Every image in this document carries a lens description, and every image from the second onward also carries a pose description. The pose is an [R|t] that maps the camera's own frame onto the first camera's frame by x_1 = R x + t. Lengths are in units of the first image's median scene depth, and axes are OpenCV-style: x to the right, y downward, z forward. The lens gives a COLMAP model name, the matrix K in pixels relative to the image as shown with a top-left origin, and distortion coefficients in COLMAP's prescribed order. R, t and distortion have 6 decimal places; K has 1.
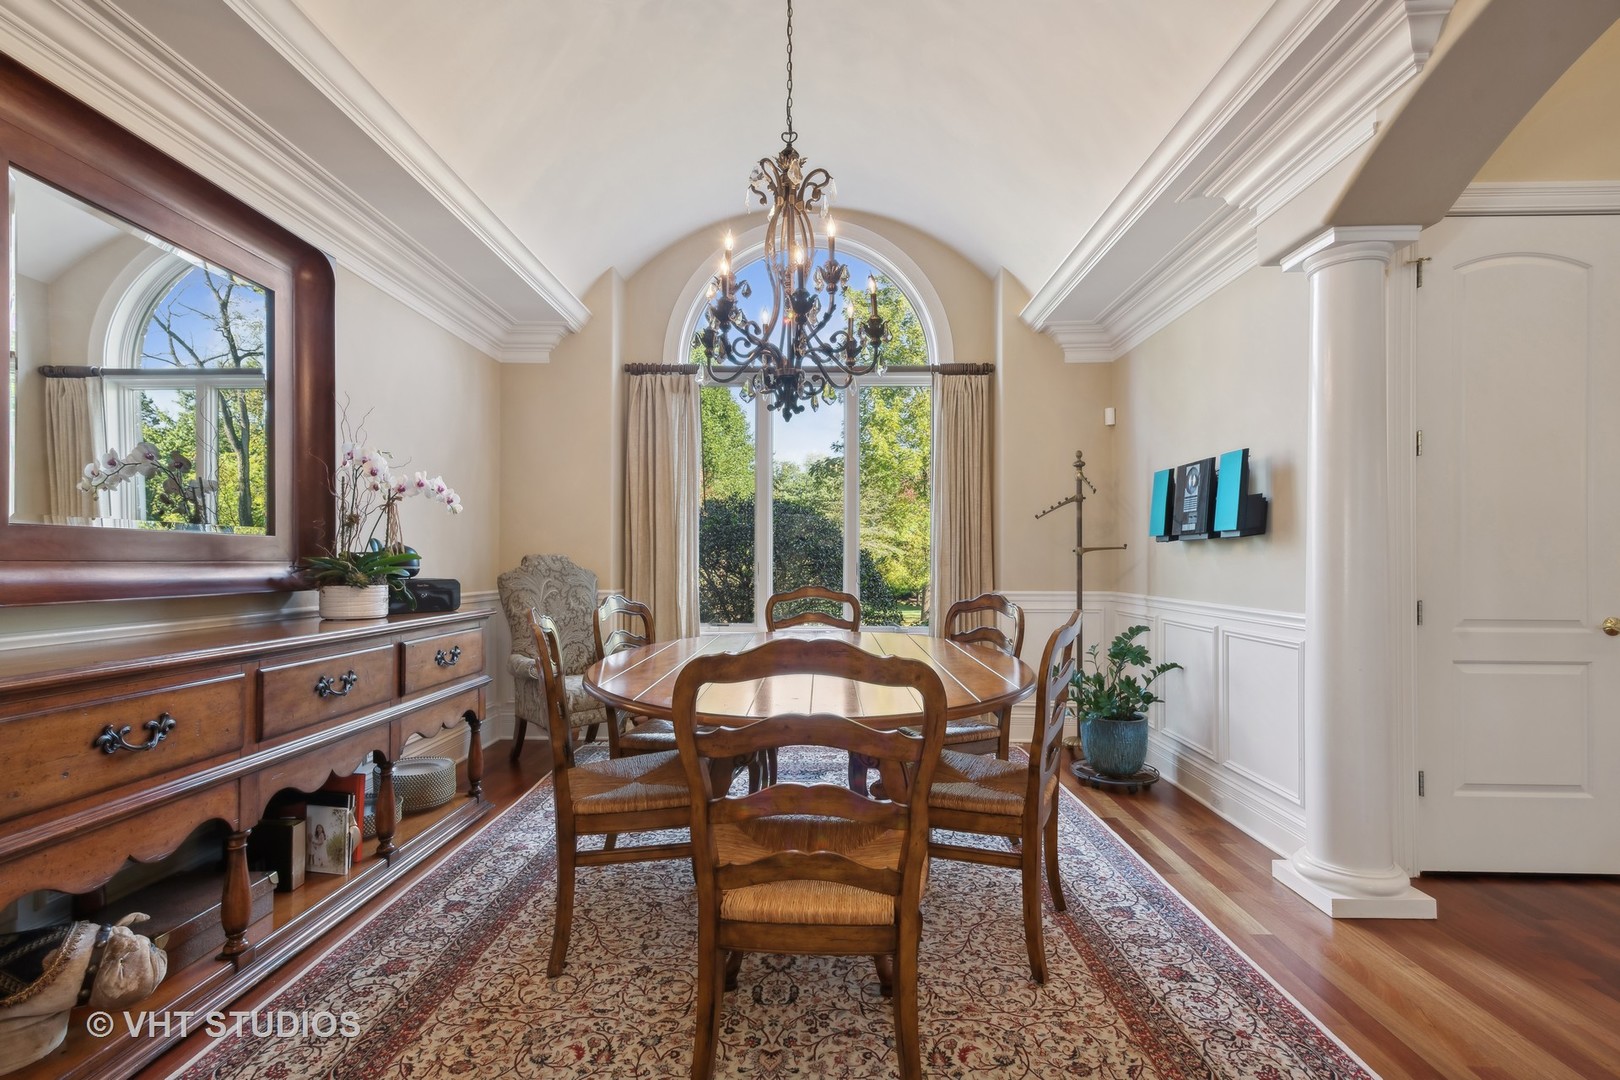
lens RADIAL K [[728.7, 0, 810.0], [0, 728.7, 540.0], [0, 0, 1]] dist [0.012795, -0.001006]
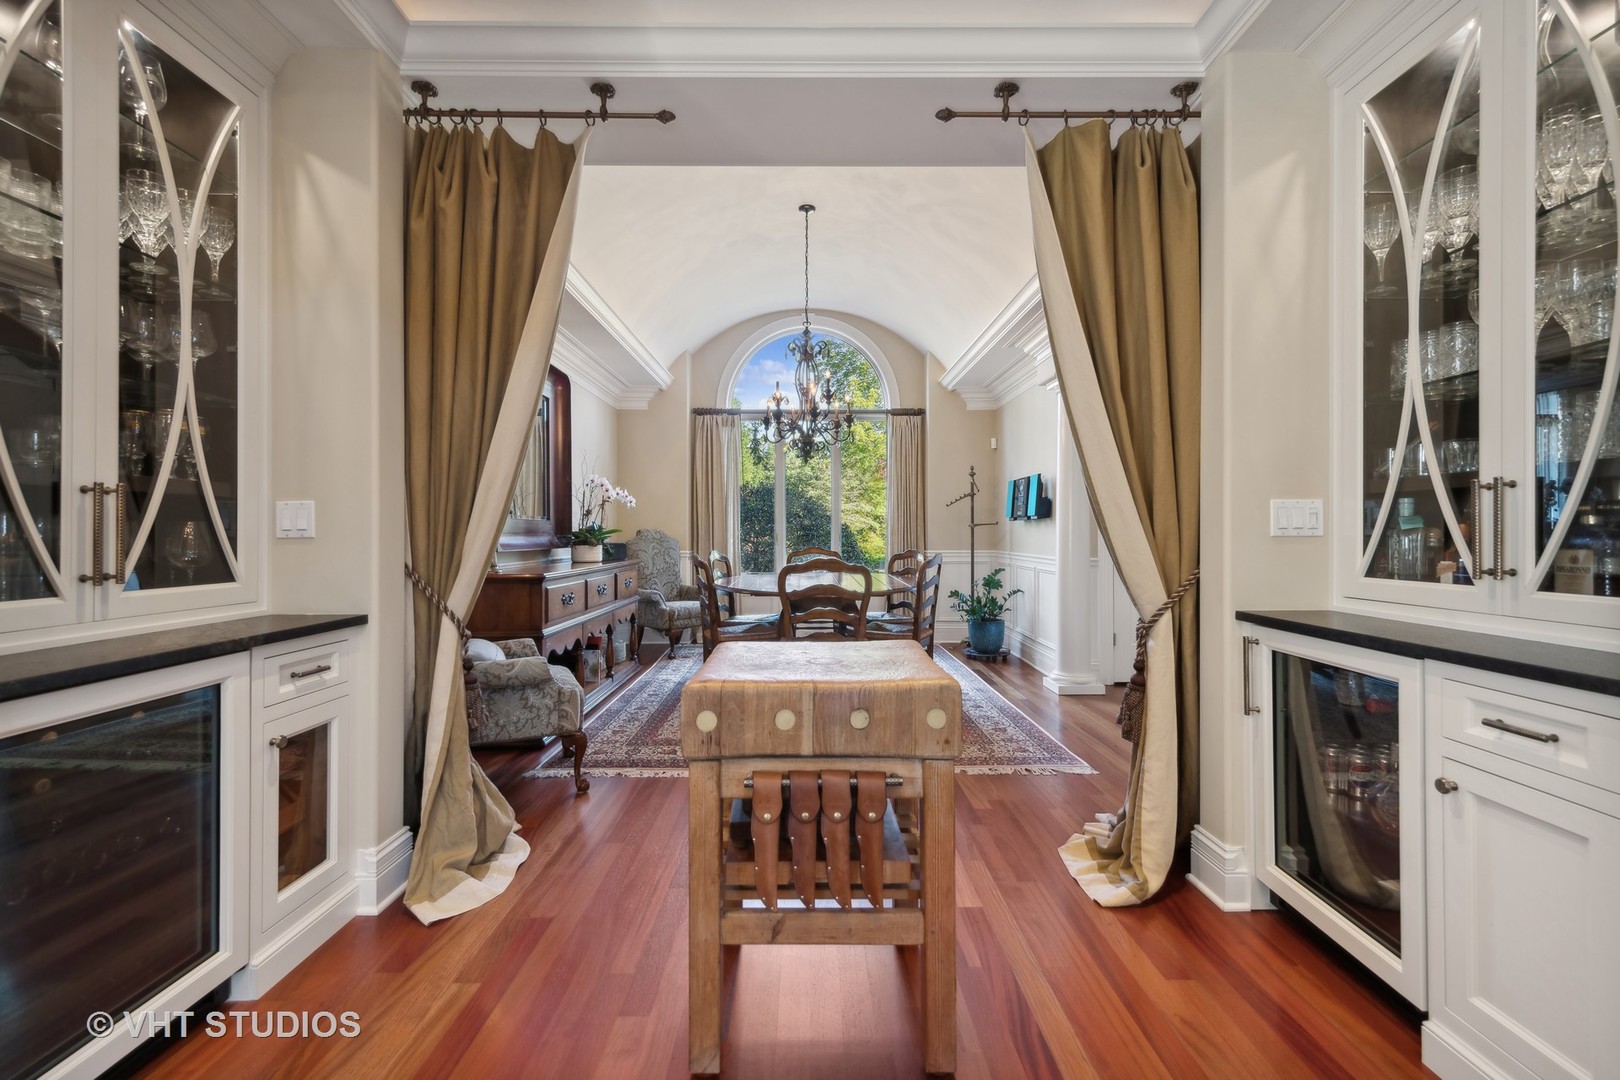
lens RADIAL K [[710.7, 0, 813.2], [0, 710.7, 530.3], [0, 0, 1]] dist [0.001958, -0.000006]
pose [[0.999554, -0.004310, 0.029554, -0.043993], [0.003550, 0.999663, 0.025733, -0.017386], [-0.029654, -0.025617, 0.999232, -0.615406]]
